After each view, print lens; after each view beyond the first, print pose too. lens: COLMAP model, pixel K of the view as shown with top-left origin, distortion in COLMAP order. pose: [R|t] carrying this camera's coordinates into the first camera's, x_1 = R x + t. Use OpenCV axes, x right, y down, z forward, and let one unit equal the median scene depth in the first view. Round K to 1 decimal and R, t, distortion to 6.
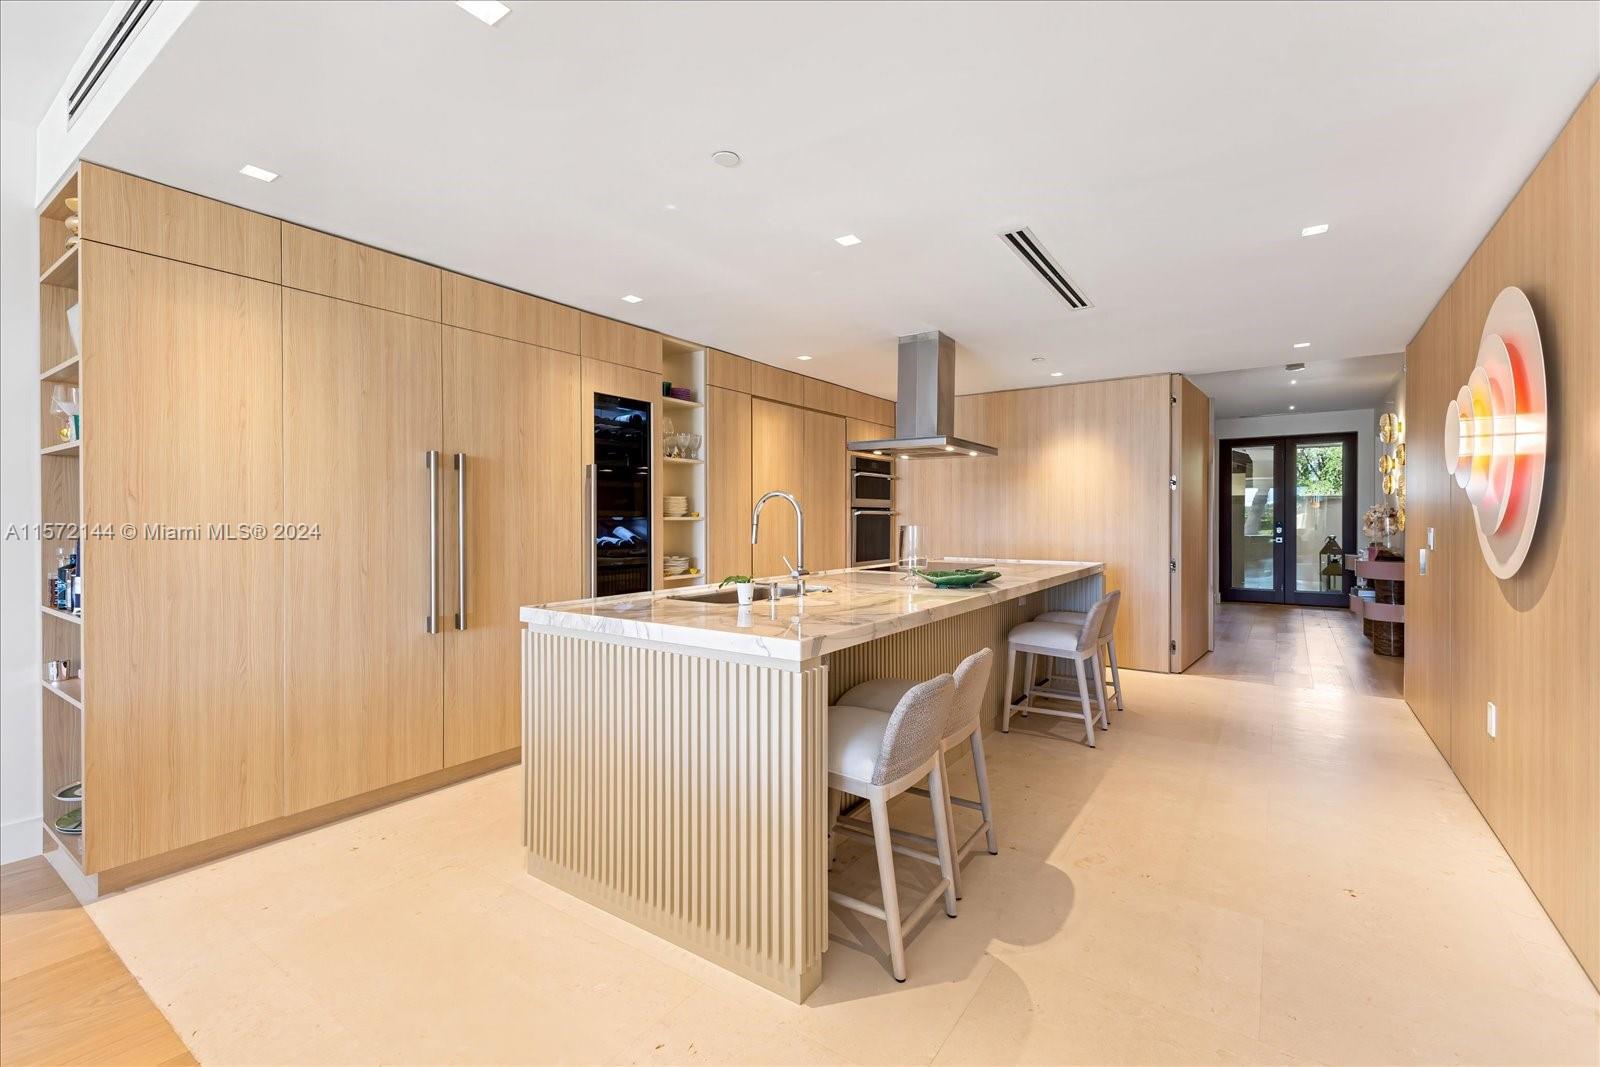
lens RADIAL K [[701.1, 0, 800.1], [0, 701.1, 506.8], [0, 0, 1]] dist [0.009825, 0.000294]
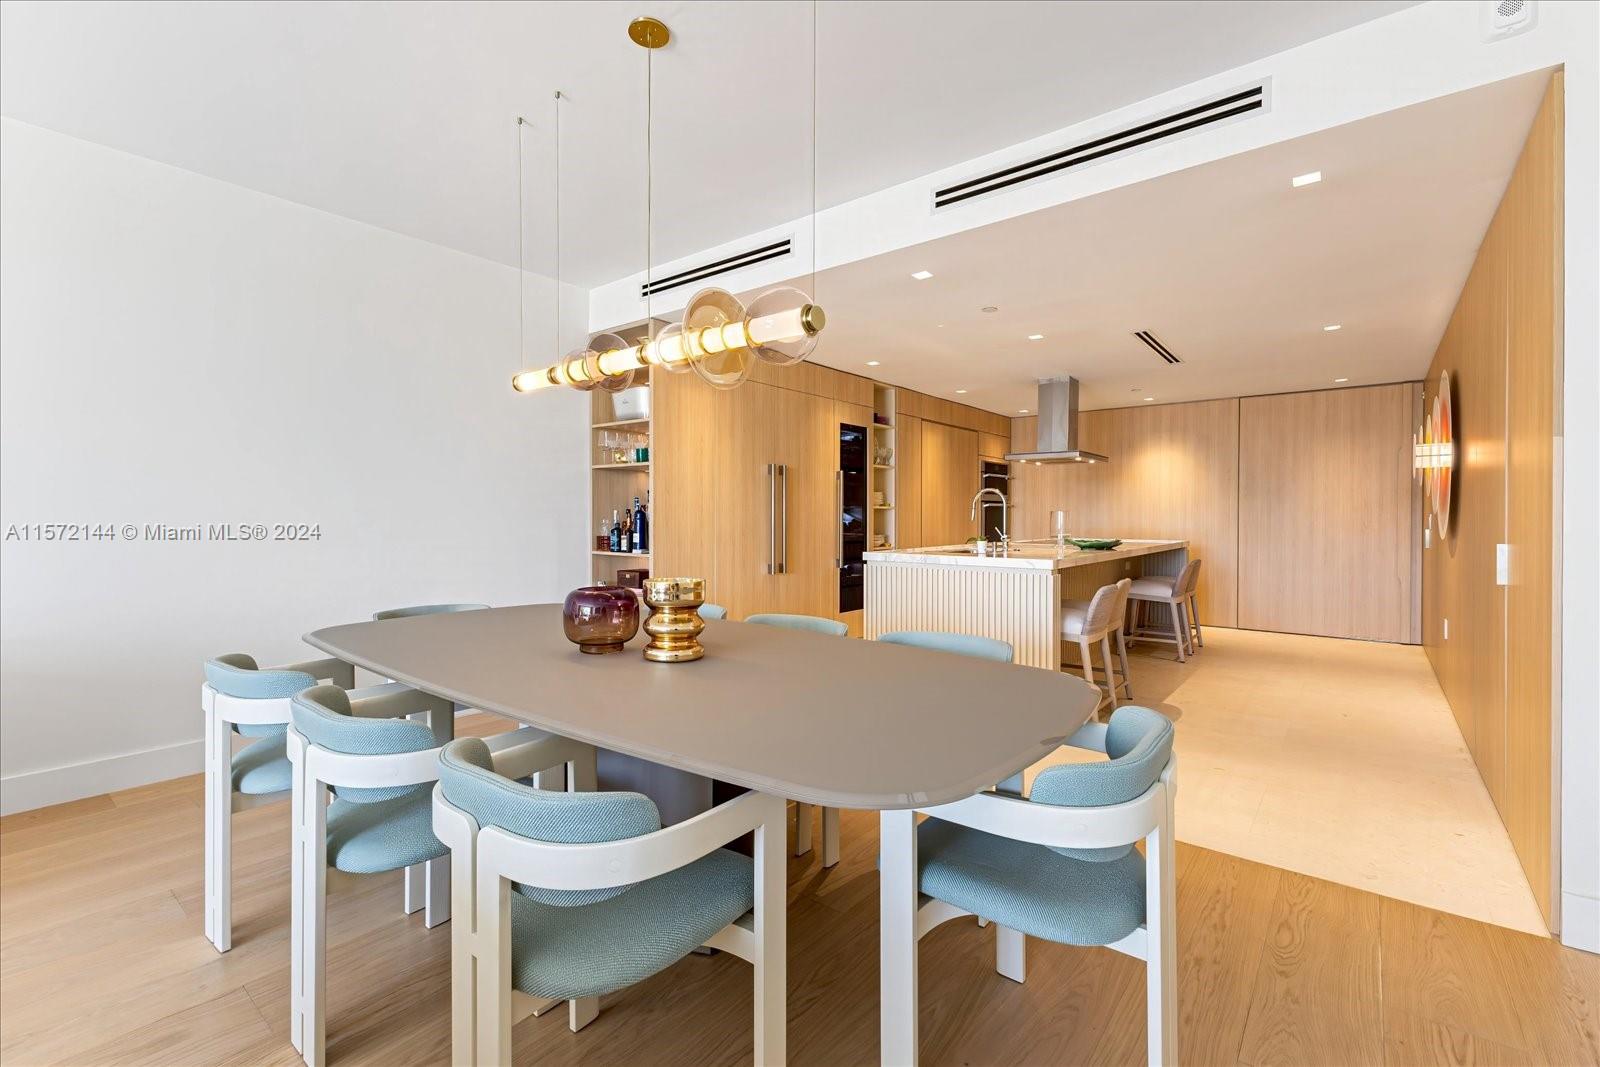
lens RADIAL K [[701.1, 0, 800.1], [0, 701.1, 506.8], [0, 0, 1]] dist [0.009825, 0.000294]
pose [[0.997317, 0.001065, -0.073190, -0.237149], [-0.000836, 0.999995, 0.003155, 0.011453], [0.073193, -0.003085, 0.997313, -0.451571]]
